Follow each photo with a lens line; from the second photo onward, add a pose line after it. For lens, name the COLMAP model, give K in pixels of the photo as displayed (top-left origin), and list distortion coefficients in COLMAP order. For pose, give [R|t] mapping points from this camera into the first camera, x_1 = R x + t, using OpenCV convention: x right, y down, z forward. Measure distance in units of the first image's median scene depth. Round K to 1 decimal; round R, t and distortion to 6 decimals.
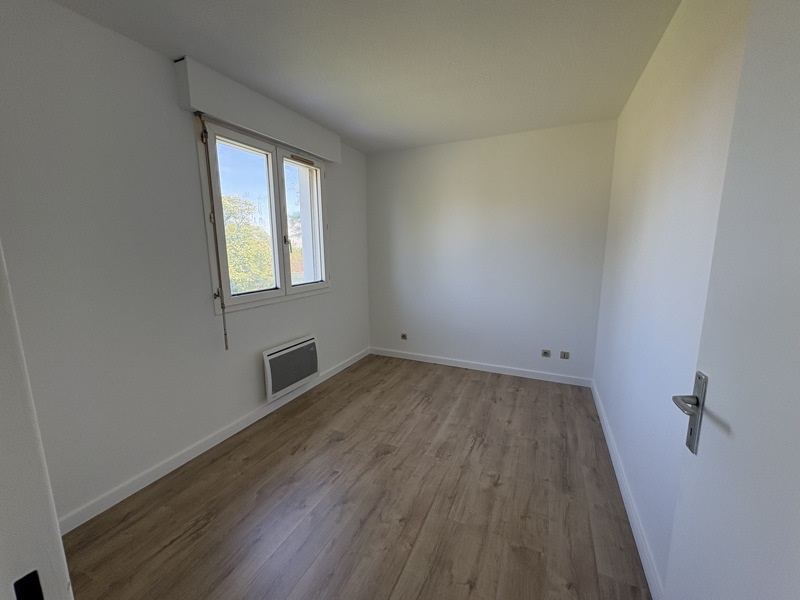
lens RADIAL K [[319.1, 0, 400.0], [0, 319.1, 300.0], [0, 0, 1]] dist [-0.000072, 0.000151]
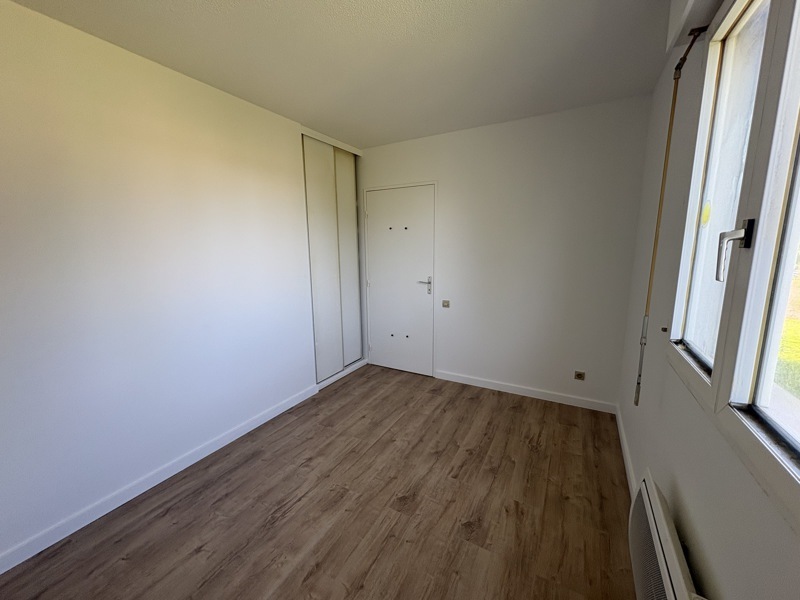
lens RADIAL K [[319.1, 0, 400.0], [0, 319.1, 300.0], [0, 0, 1]] dist [-0.000072, 0.000151]
pose [[-0.997402, 0.004881, 0.071864, -0.101526], [0.028235, 0.944346, 0.327739, -0.306444], [-0.066265, 0.328917, -0.942031, 1.696783]]
